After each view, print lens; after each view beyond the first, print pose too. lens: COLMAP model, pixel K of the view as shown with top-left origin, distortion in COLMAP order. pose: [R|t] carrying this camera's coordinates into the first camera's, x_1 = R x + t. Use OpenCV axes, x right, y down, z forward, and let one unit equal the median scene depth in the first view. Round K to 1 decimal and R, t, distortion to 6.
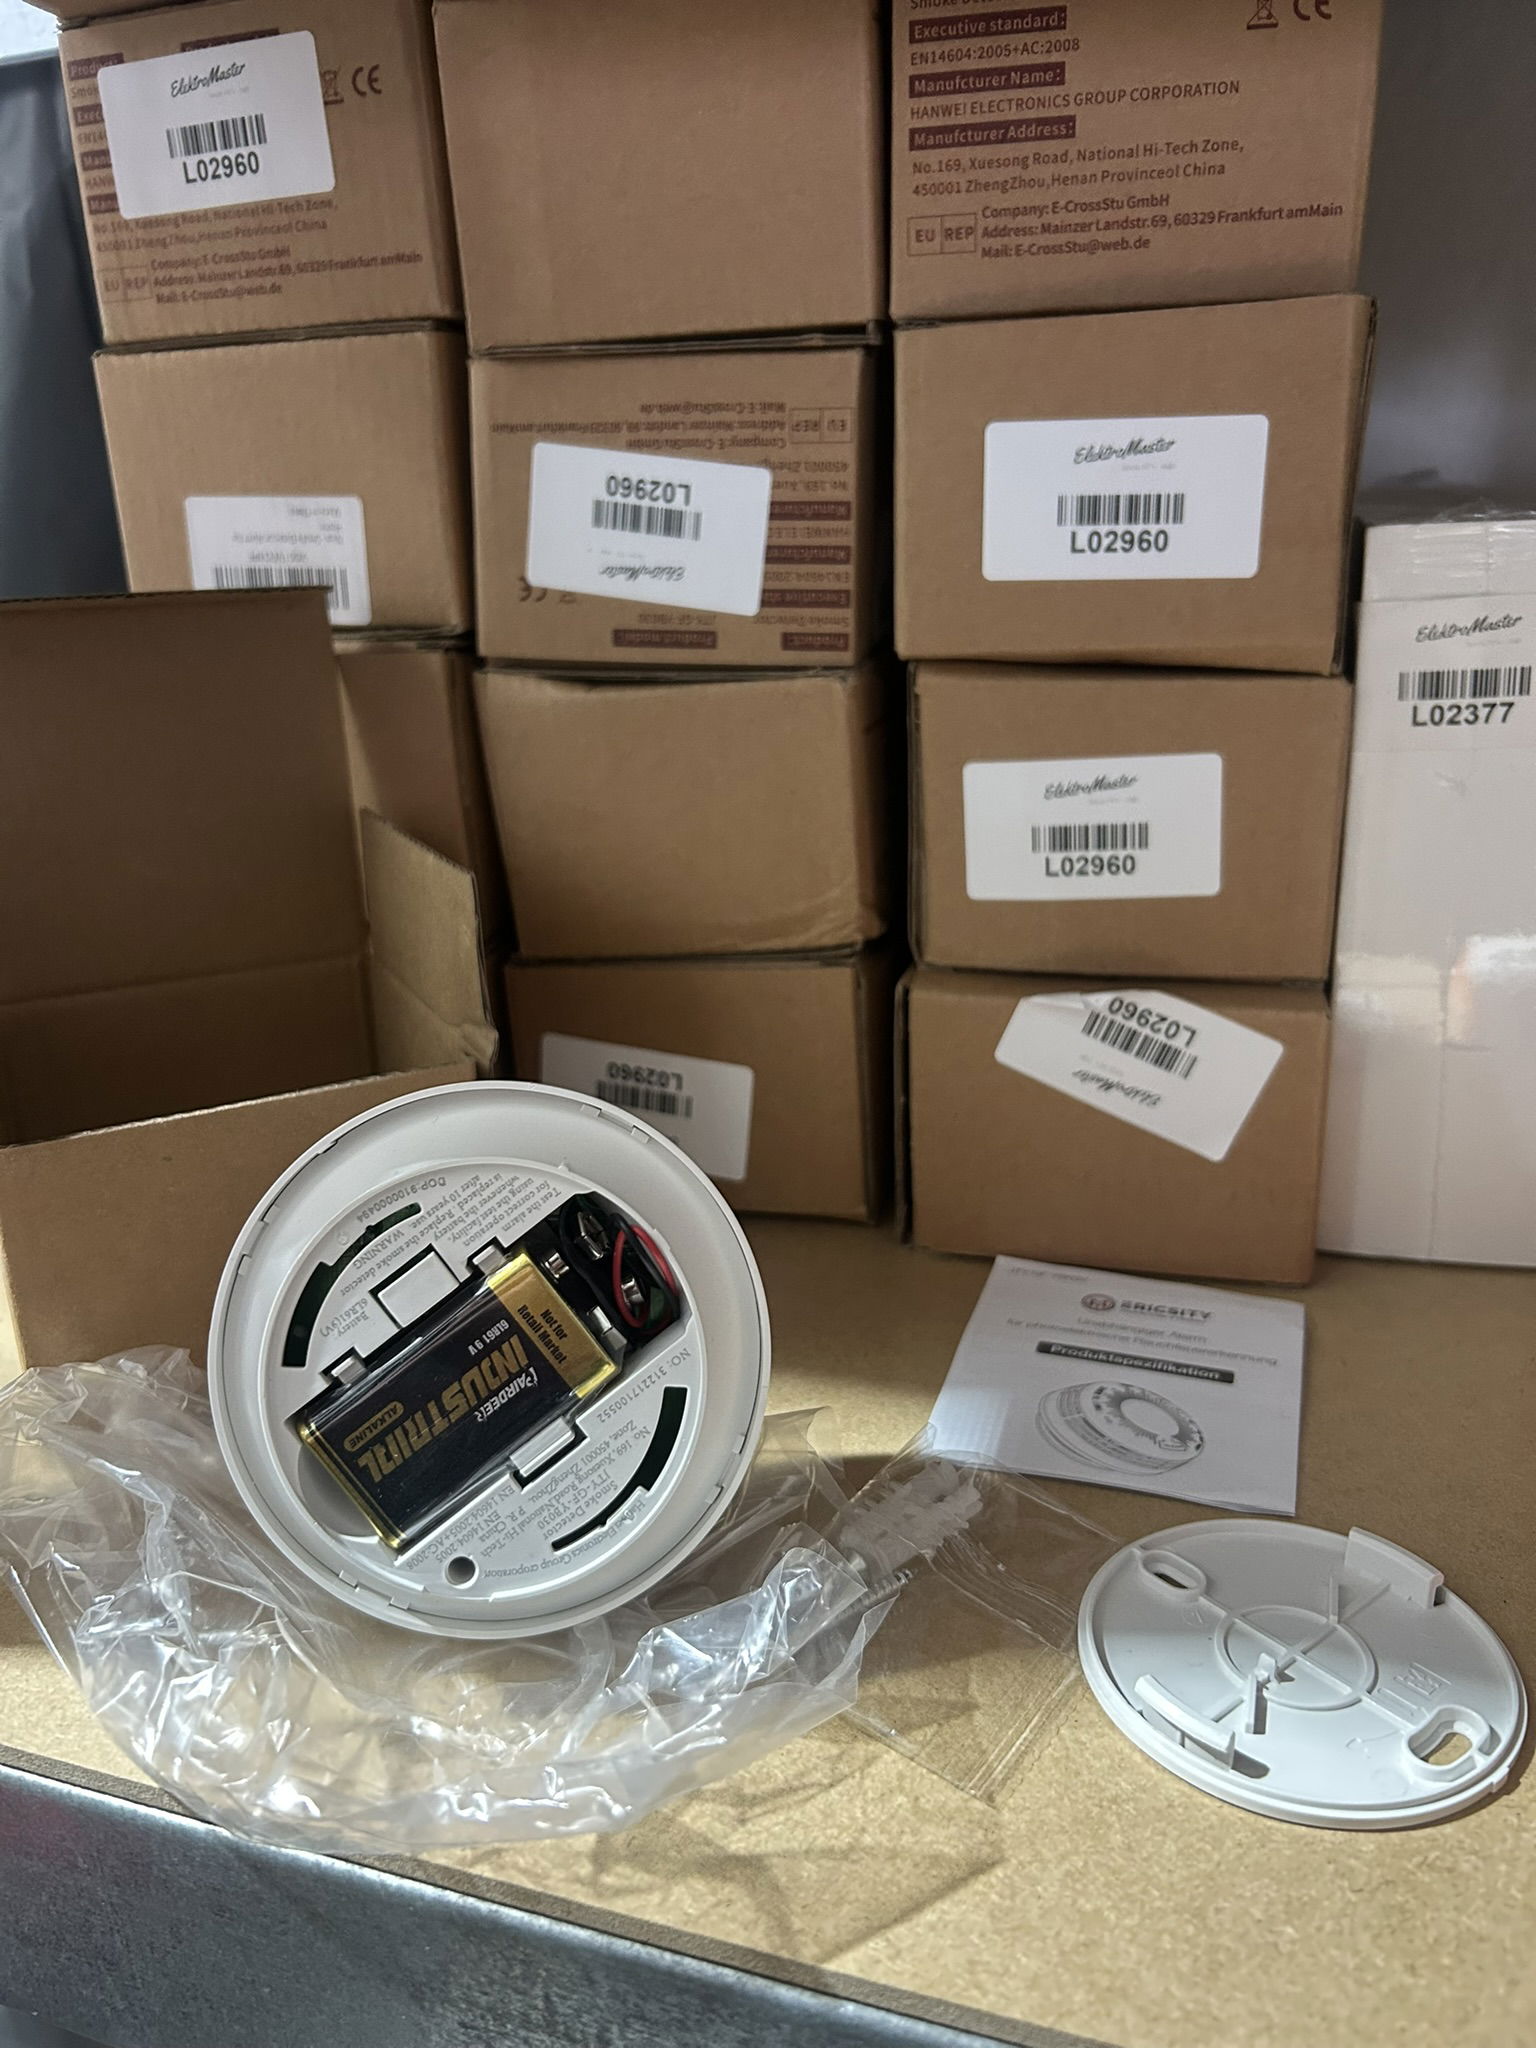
lens RADIAL K [[1569.7, 0, 765.8], [0, 1569.7, 1027.3], [0, 0, 1]] dist [0.005671, -0.026974]
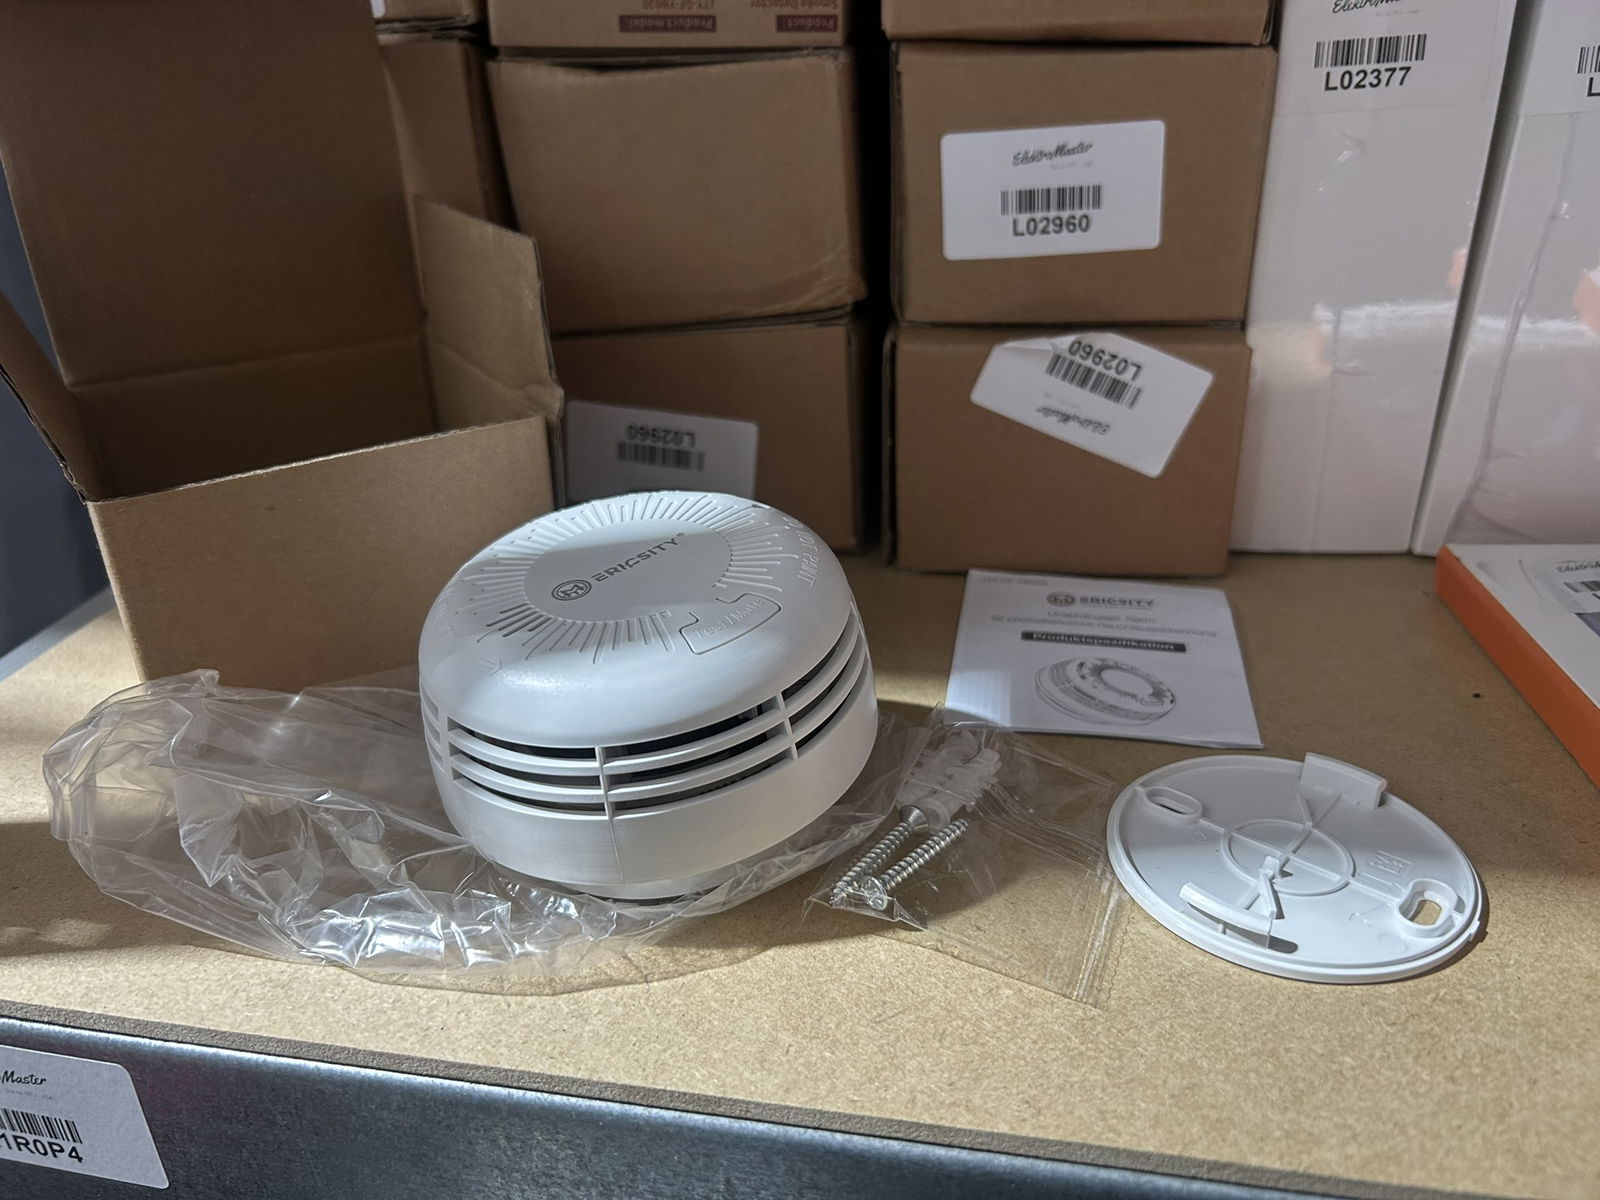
lens RADIAL K [[1226.3, 0, 795.1], [0, 1226.3, 620.3], [0, 0, 1]] dist [0.005671, -0.026974]
pose [[0.991354, -0.062460, 0.115391, -0.109510], [0.045769, 0.988805, 0.142018, 0.050885], [-0.122969, -0.135509, 0.983115, 0.098600]]
